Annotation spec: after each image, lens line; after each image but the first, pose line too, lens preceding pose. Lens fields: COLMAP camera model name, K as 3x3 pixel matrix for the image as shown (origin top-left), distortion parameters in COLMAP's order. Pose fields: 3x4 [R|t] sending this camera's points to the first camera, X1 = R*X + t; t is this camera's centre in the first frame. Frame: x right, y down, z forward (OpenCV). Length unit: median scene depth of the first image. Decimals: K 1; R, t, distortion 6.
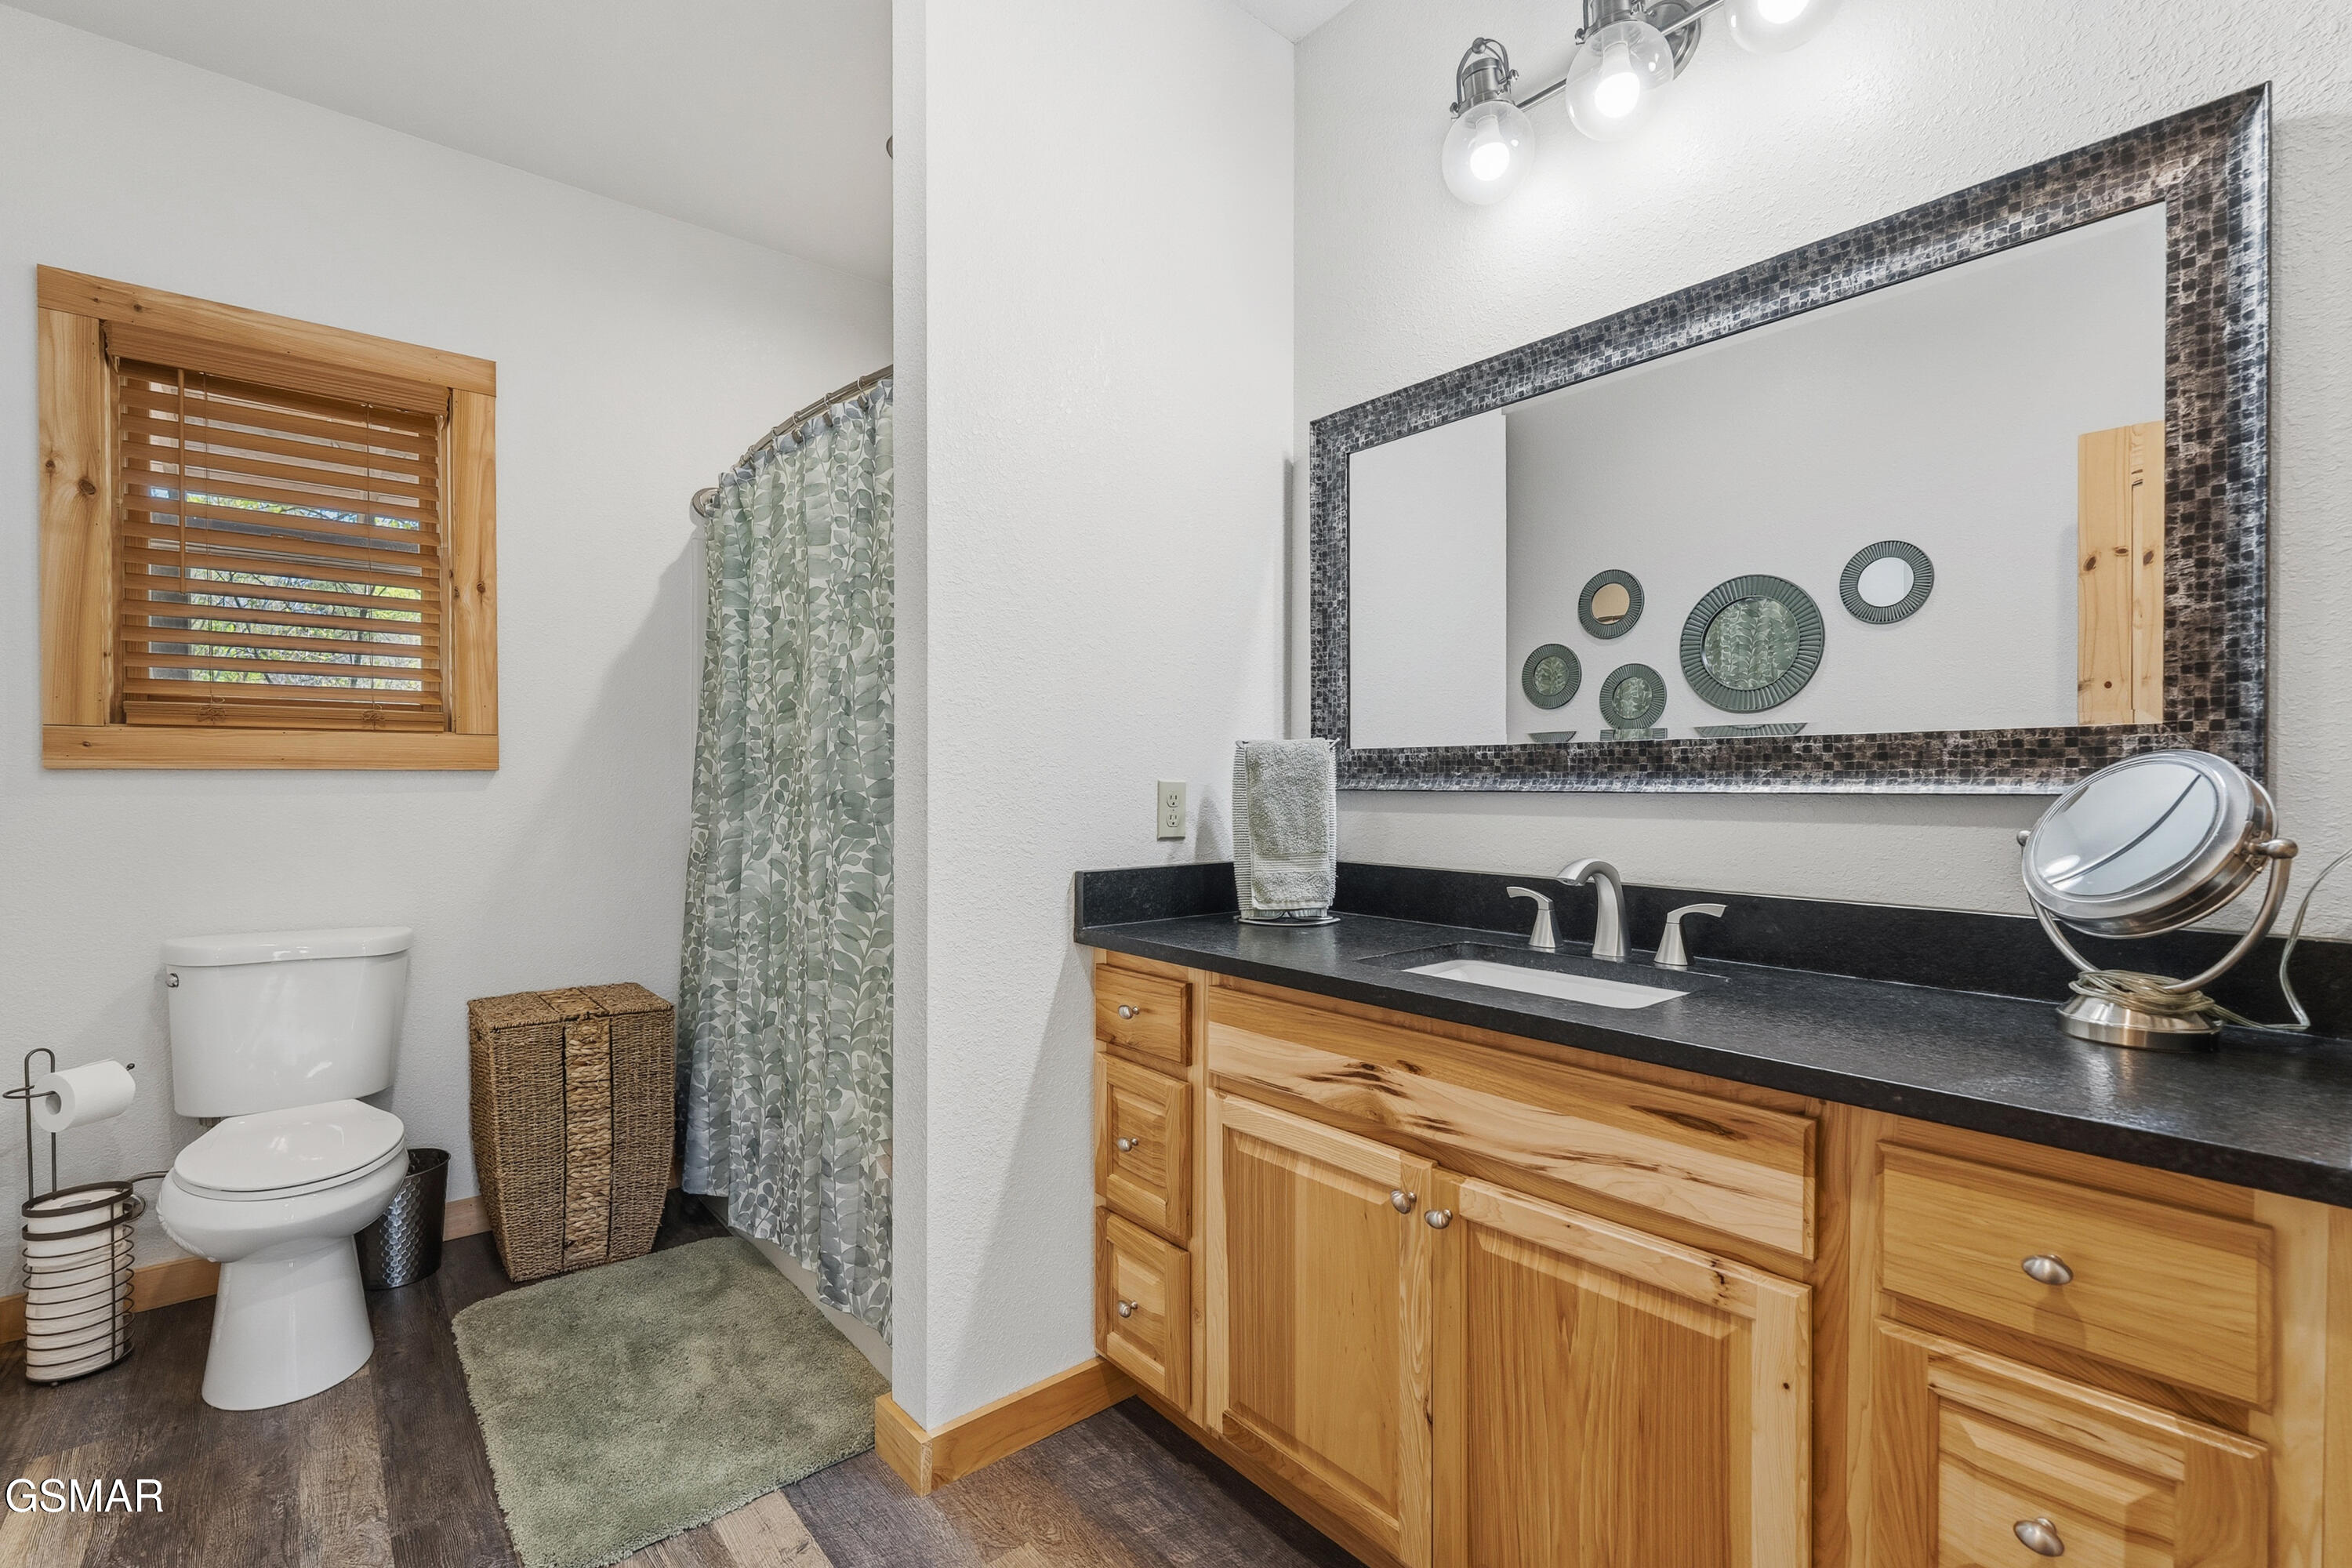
lens RADIAL K [[1029.3, 0, 1169.1], [0, 1029.3, 791.6], [0, 0, 1]] dist [-0.001372, -0.000178]
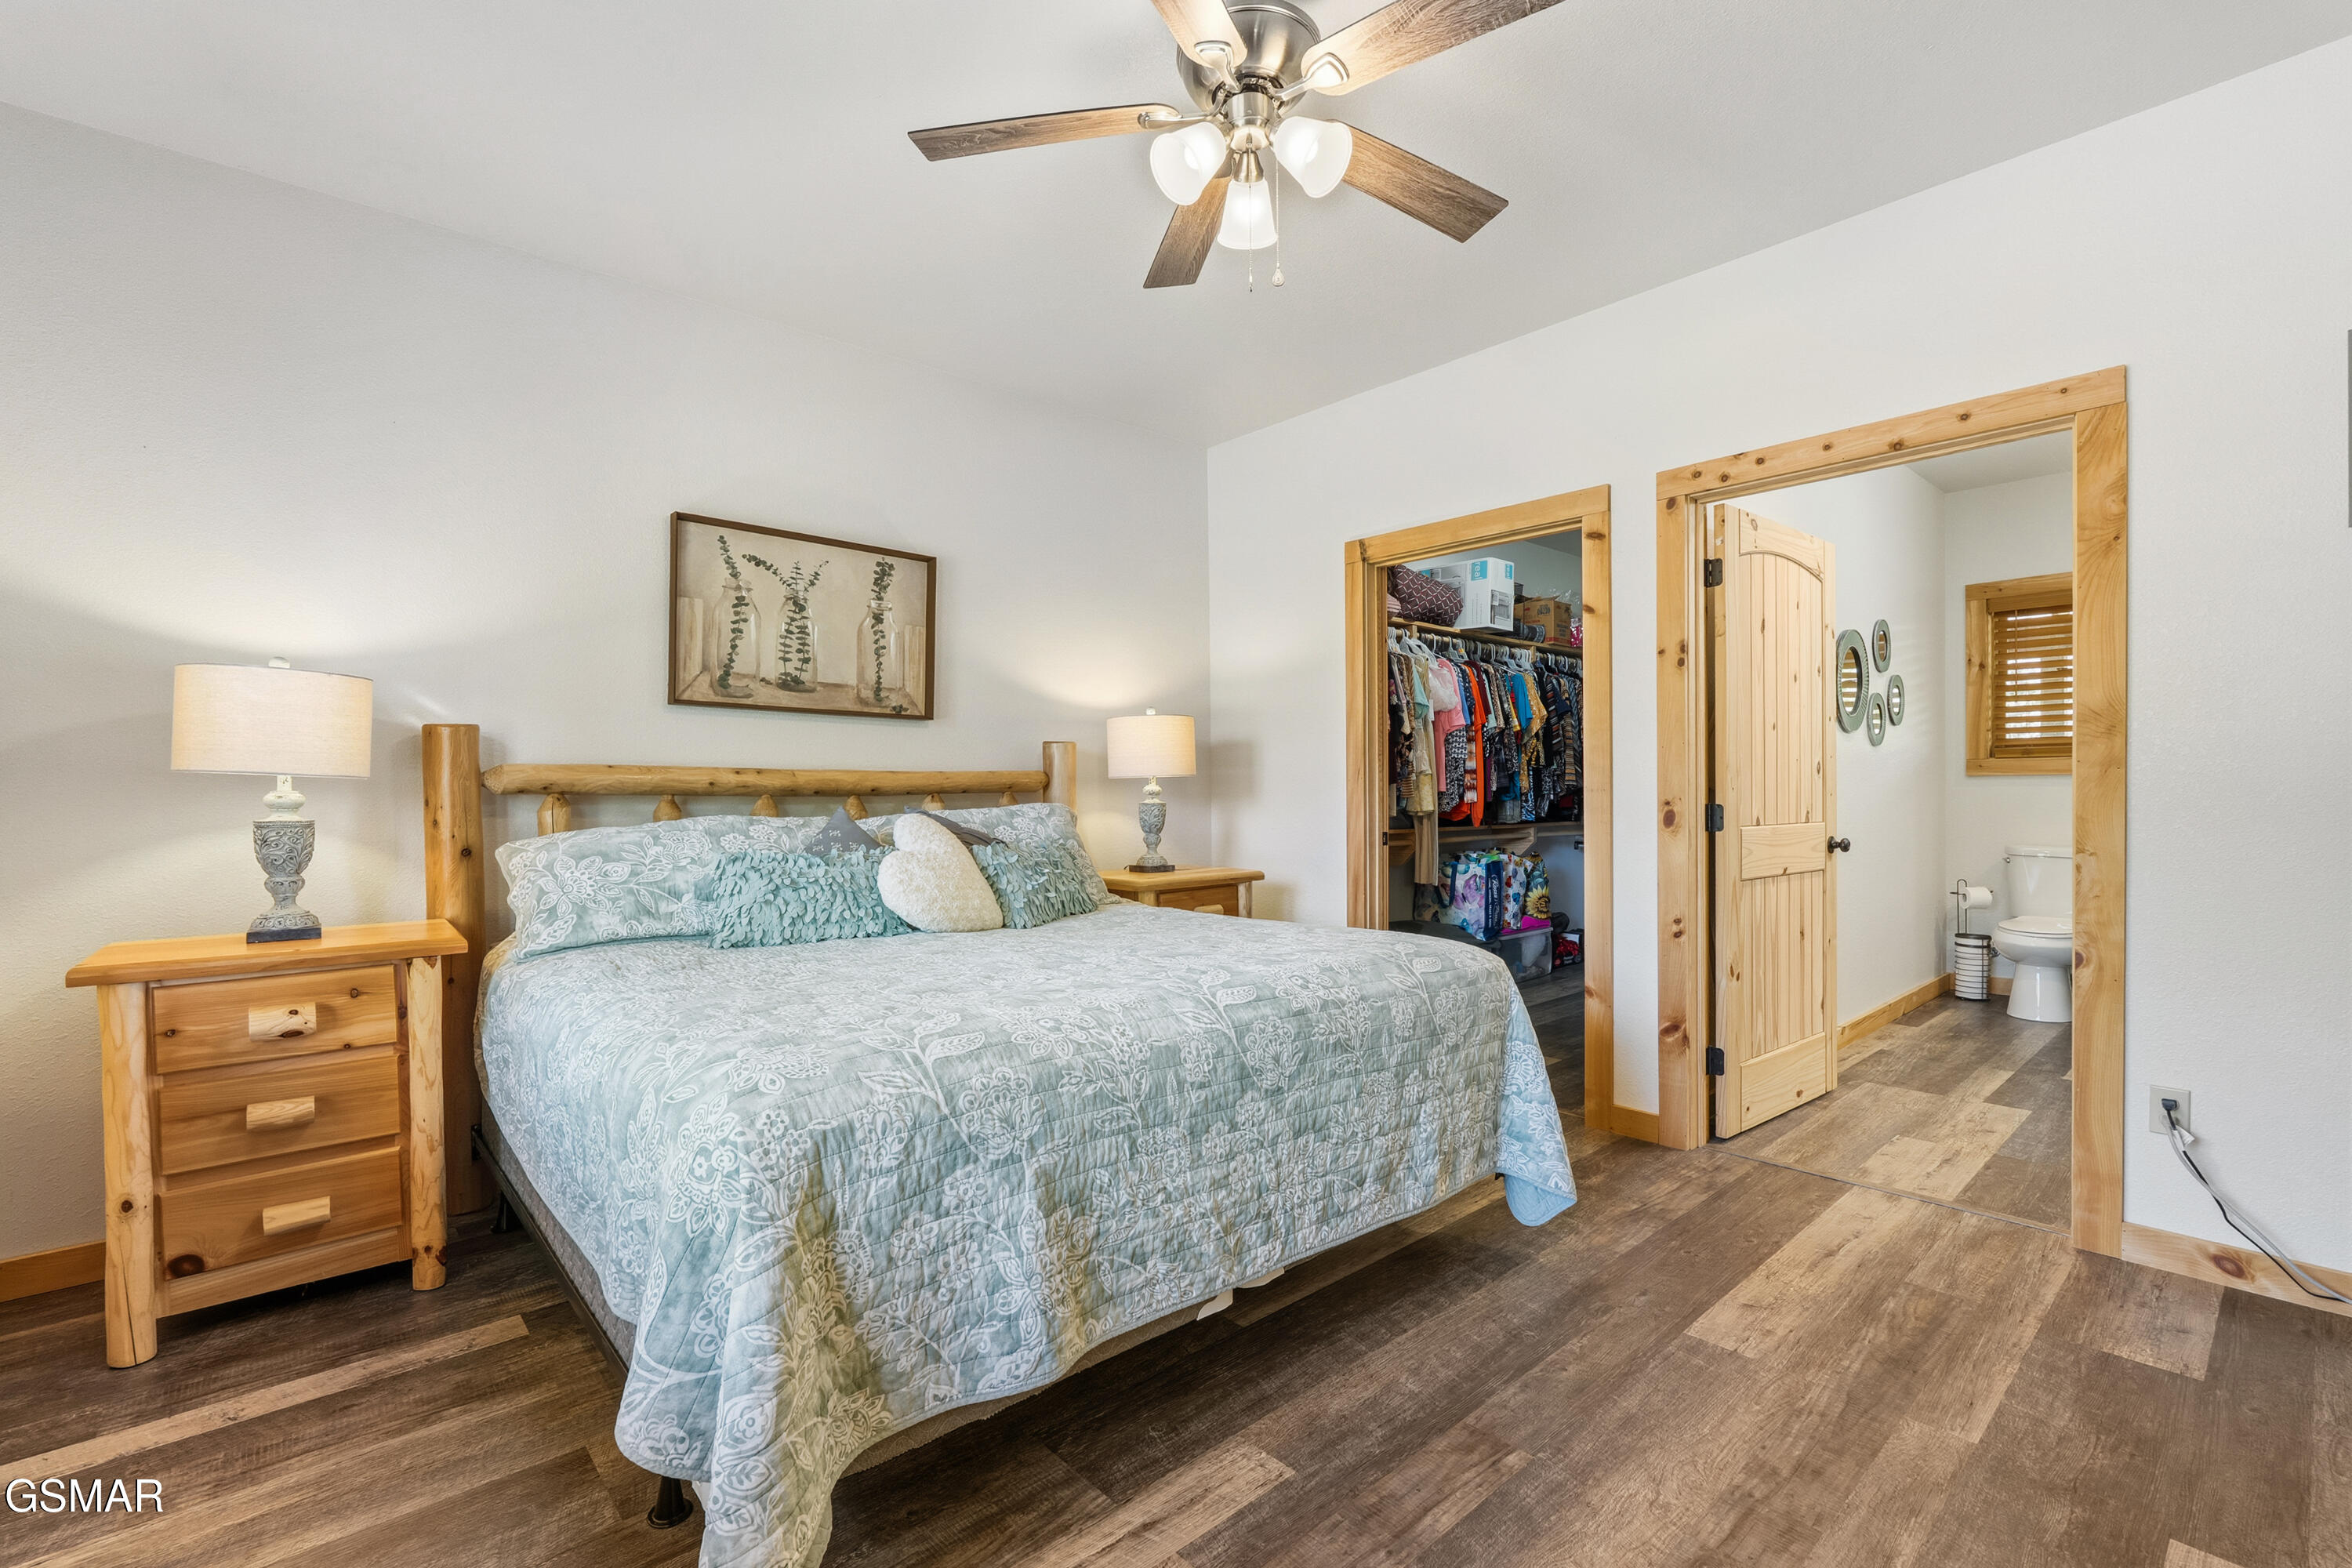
lens RADIAL K [[1029.3, 0, 1169.1], [0, 1029.3, 791.6], [0, 0, 1]] dist [-0.001372, -0.000178]
pose [[0.020628, 0.006970, -0.999763, 1.479285], [-0.004781, 0.999965, 0.006872, 0.009312], [0.999776, 0.004639, 0.020660, -1.085002]]
